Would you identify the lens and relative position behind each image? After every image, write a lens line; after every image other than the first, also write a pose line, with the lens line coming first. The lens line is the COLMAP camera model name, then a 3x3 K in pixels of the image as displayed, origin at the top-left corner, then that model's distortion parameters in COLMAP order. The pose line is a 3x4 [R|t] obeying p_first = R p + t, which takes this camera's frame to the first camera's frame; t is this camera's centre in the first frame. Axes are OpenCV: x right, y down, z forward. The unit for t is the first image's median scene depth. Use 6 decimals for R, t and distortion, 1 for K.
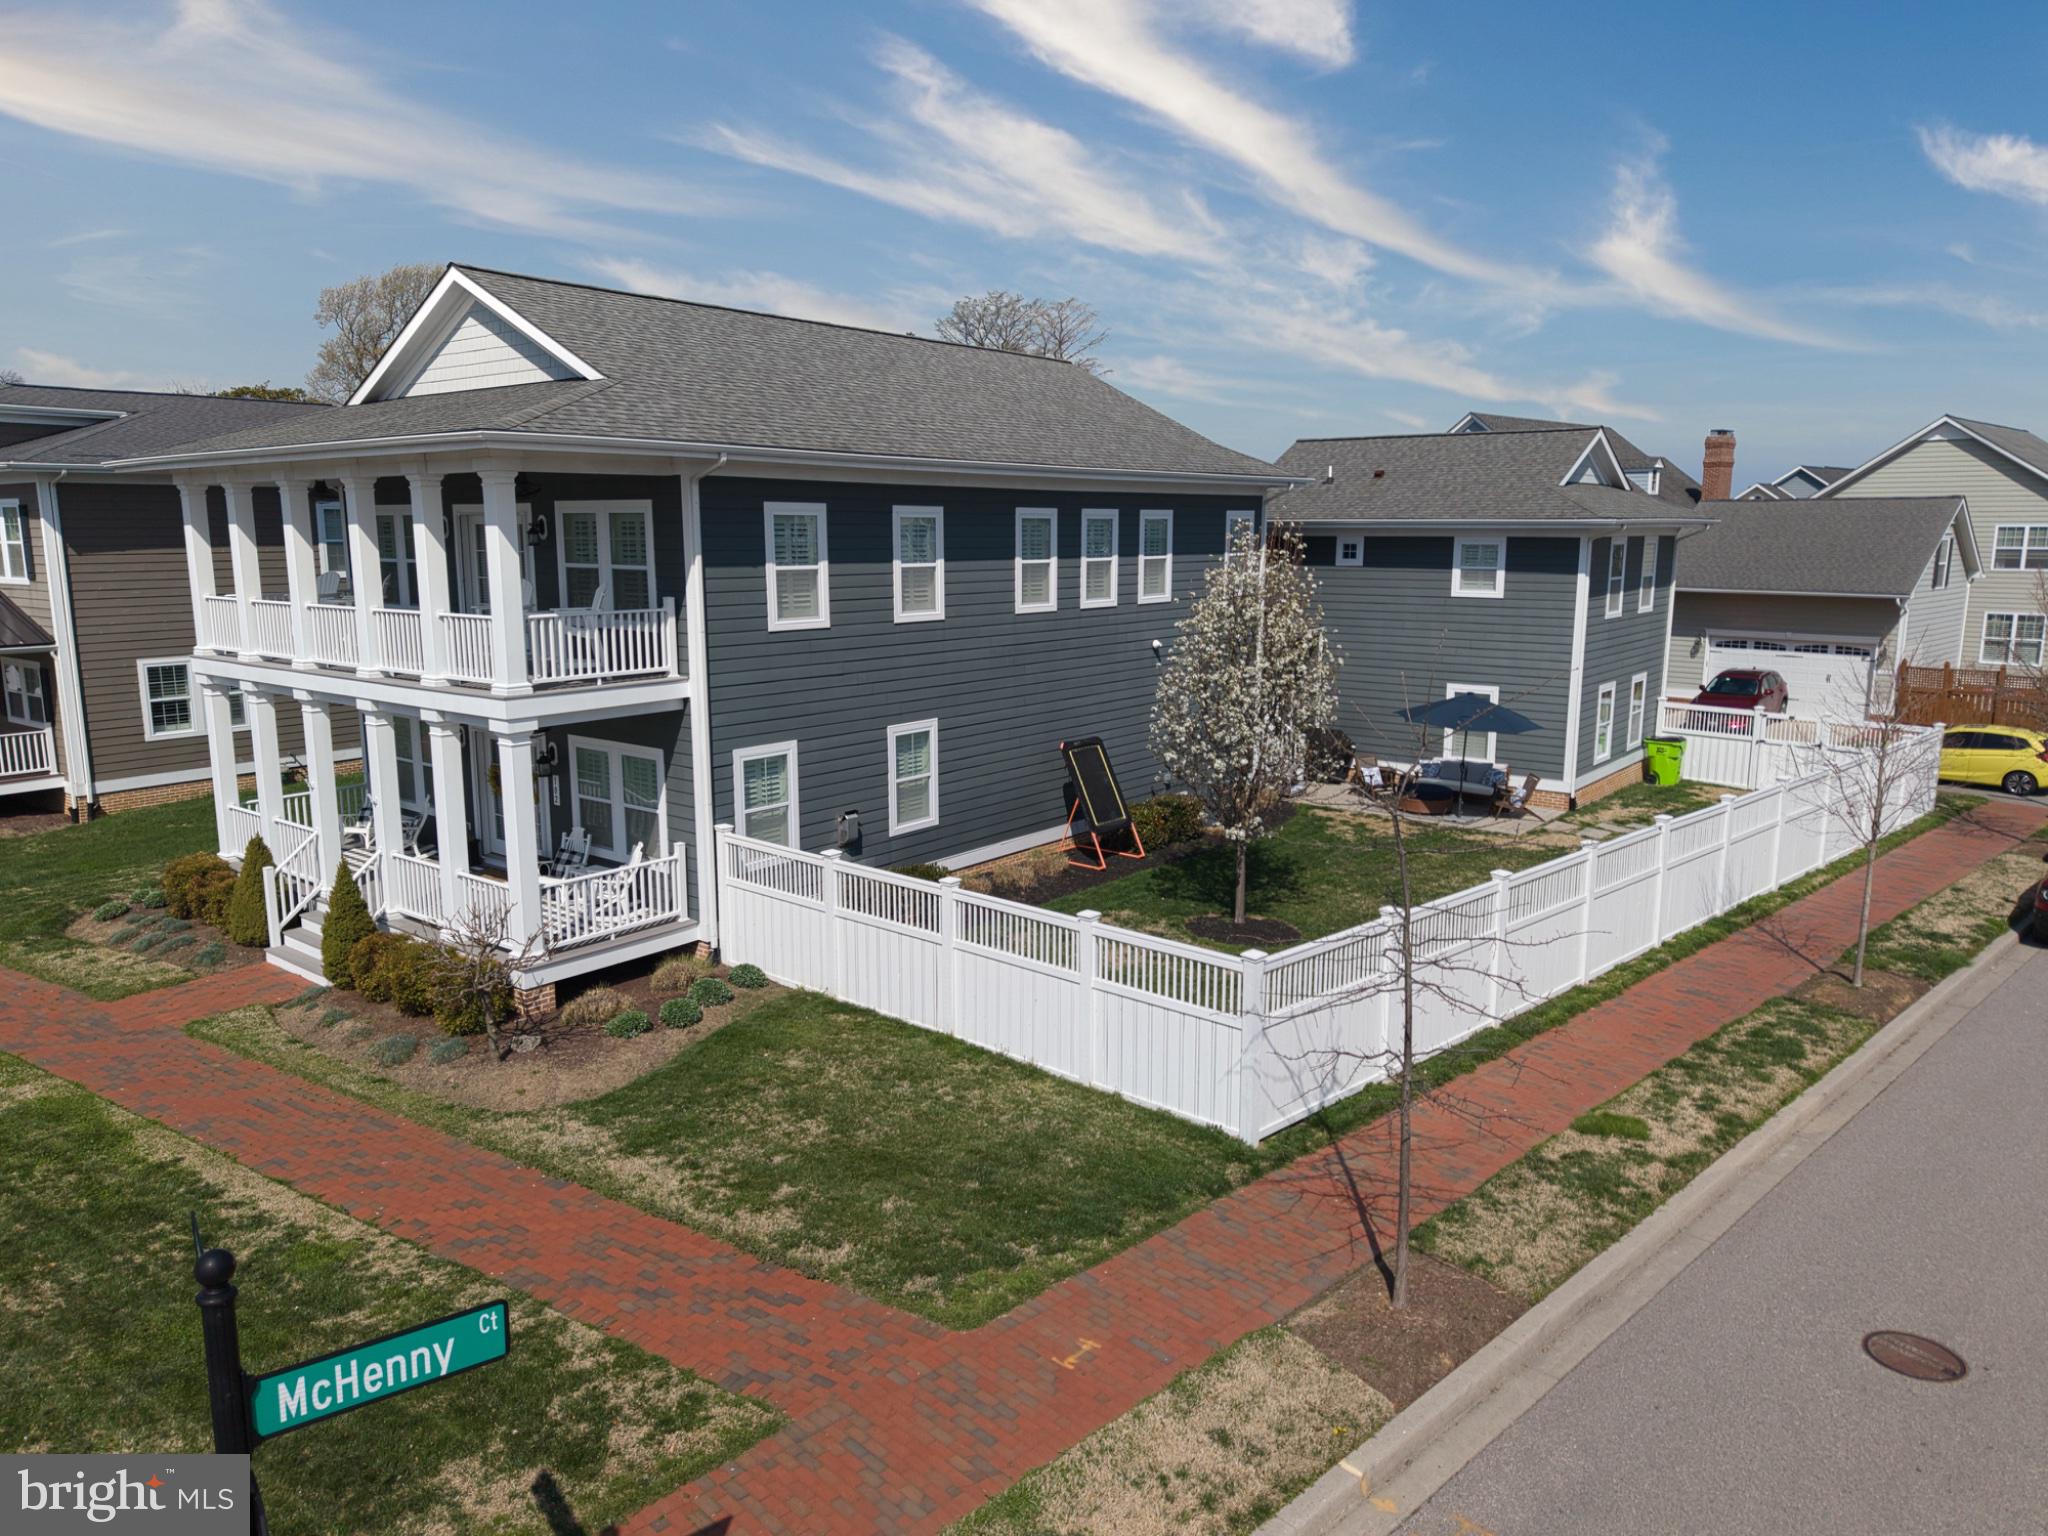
lens RADIAL K [[1333.8, 0, 1024.0], [0, 1333.8, 768.0], [0, 0, 1]] dist [0.077671, -0.103585]
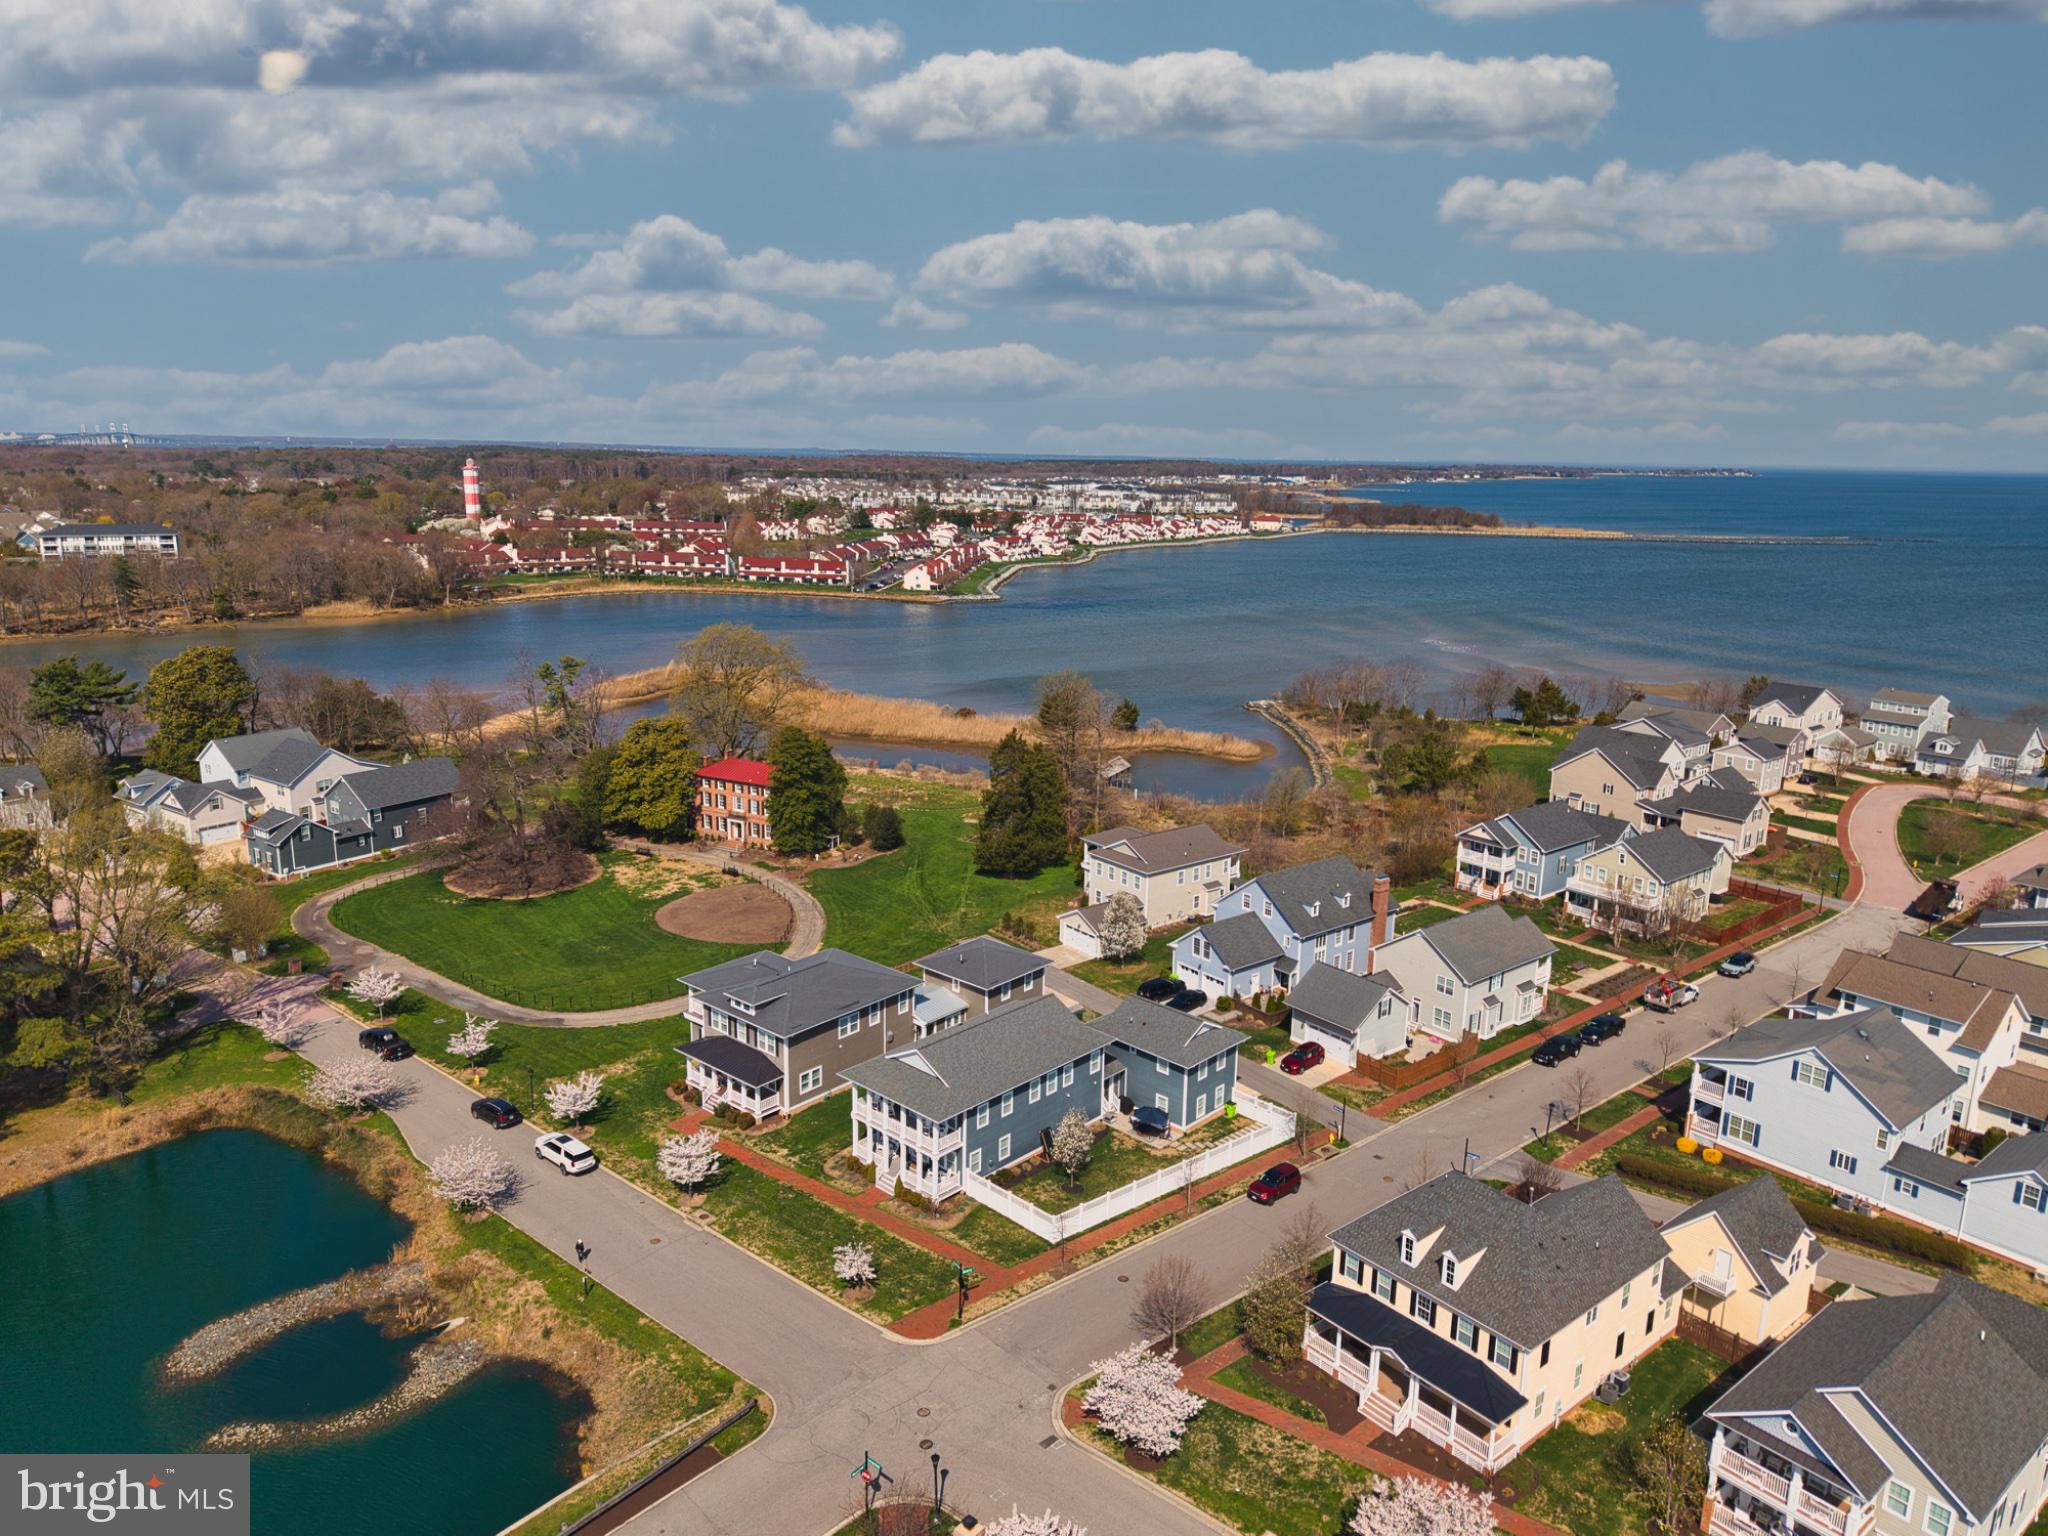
lens RADIAL K [[1333.6, 0, 1020.7], [0, 1333.6, 729.7], [0, 0, 1]] dist [0.079920, -0.147176]
pose [[0.996242, 0.027331, -0.082188, 0.367678], [-0.025331, 0.999360, 0.025273, -1.826648], [0.082826, -0.023096, 0.996296, -4.207775]]
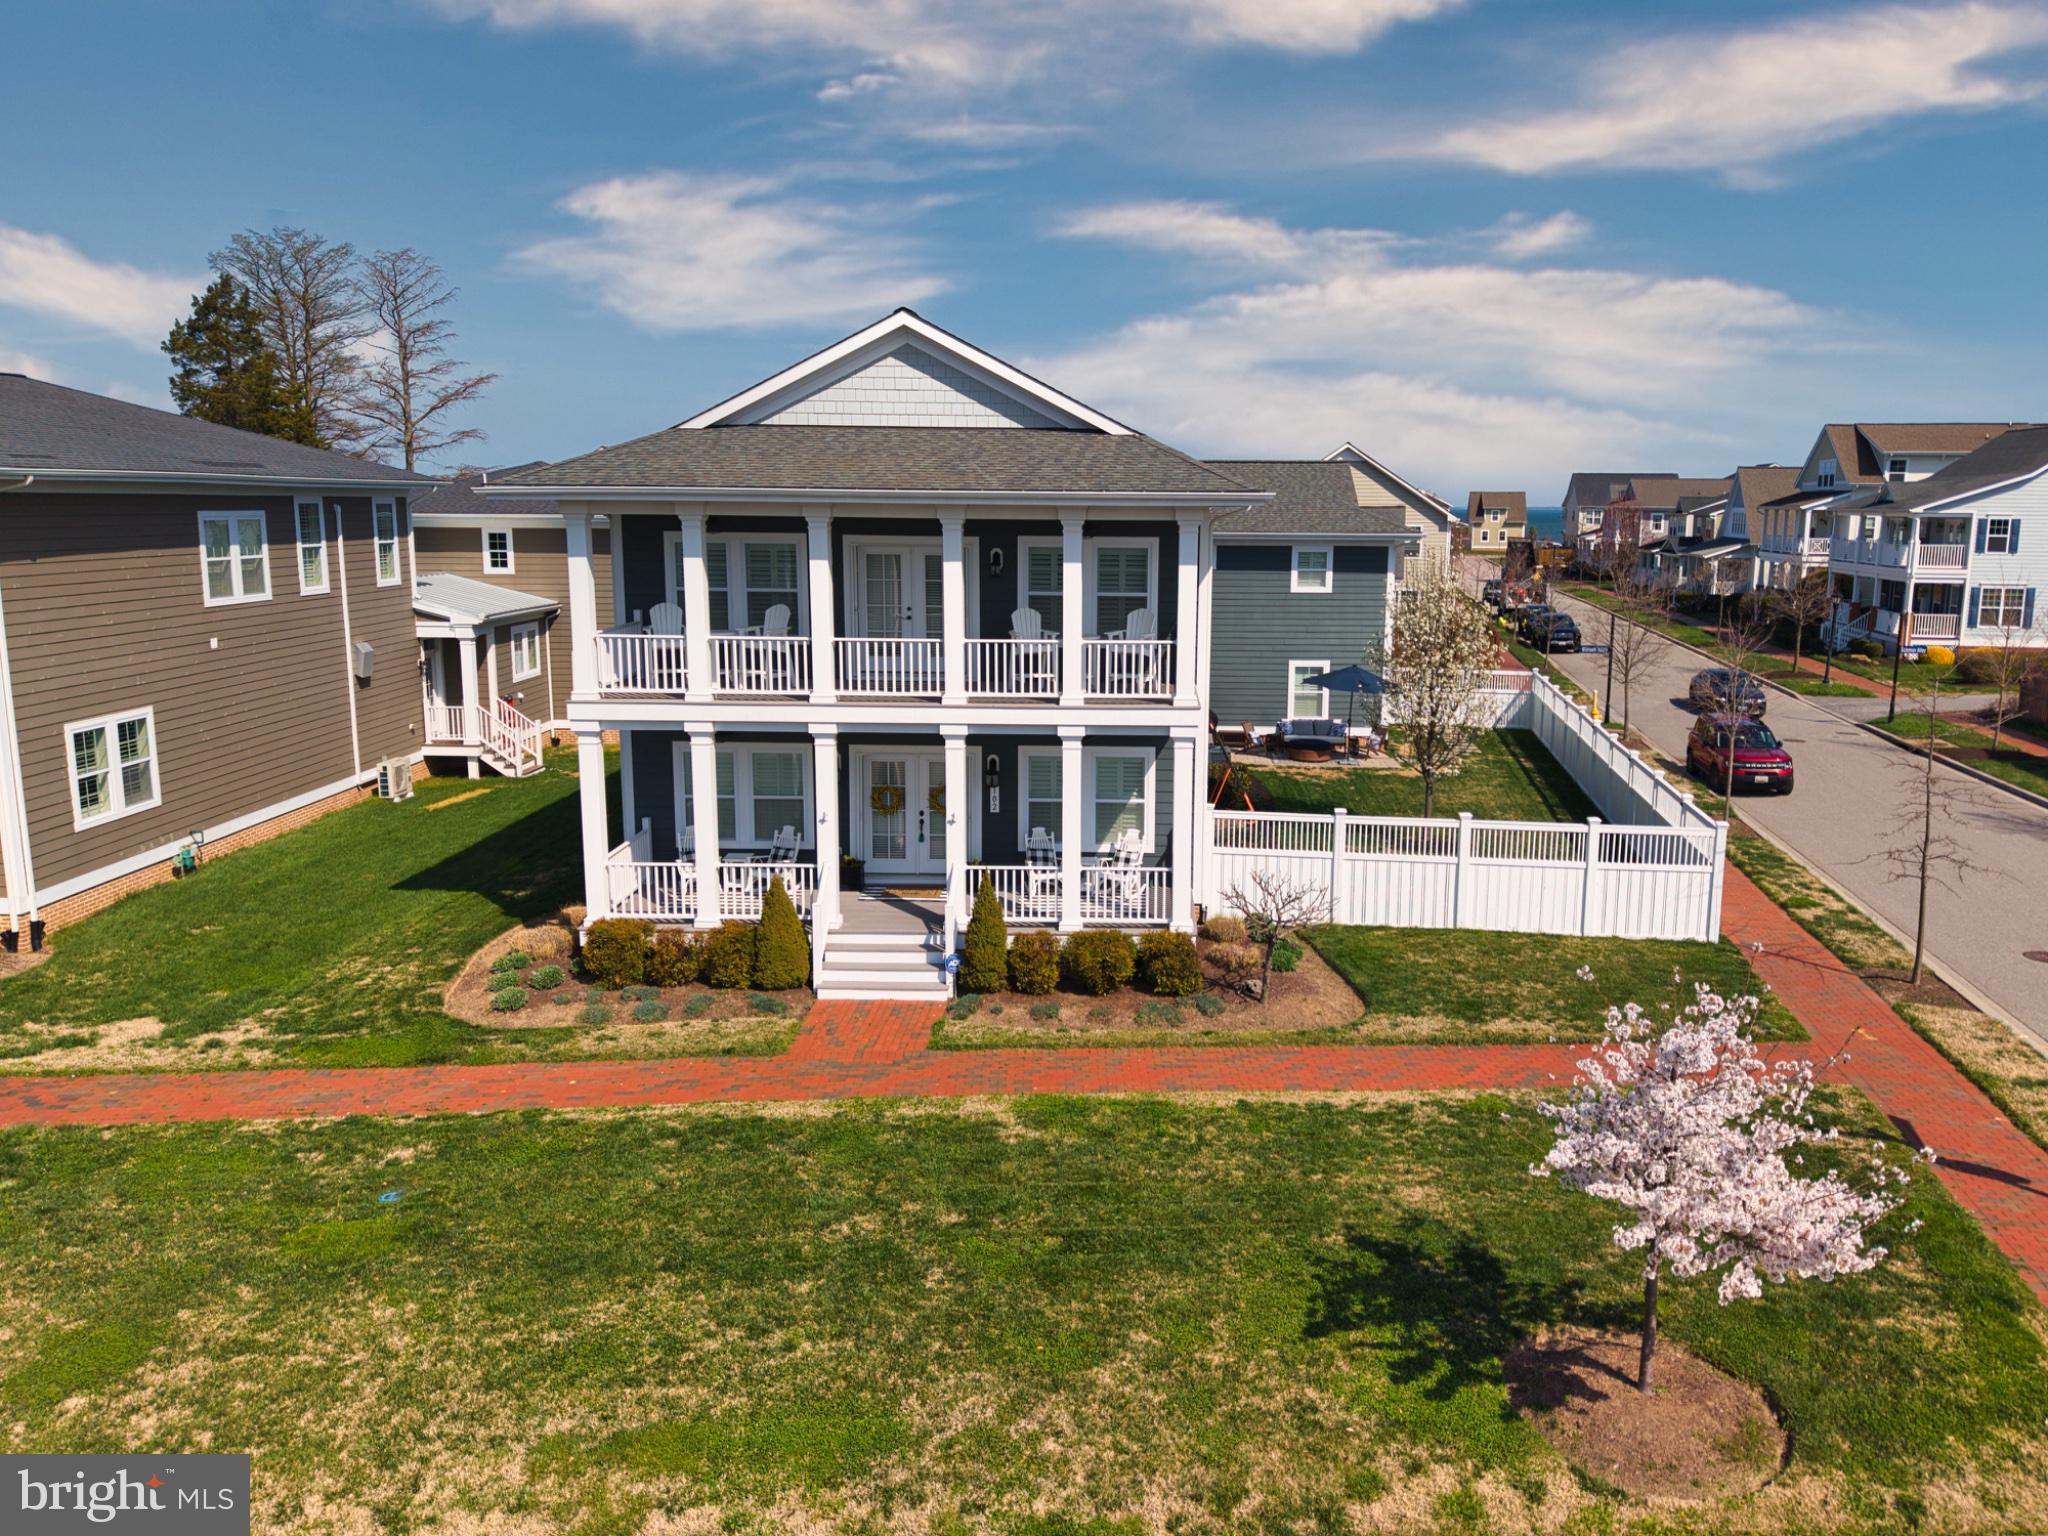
lens RADIAL K [[1436.1, 0, 1070.6], [0, 1436.1, 767.0], [0, 0, 1]] dist [0.092360, -0.114528]
pose [[0.802983, -0.098482, 0.587809, -1.103067], [0.095501, 0.994771, 0.036205, -0.051457], [-0.588301, 0.027064, 0.808189, 0.027354]]
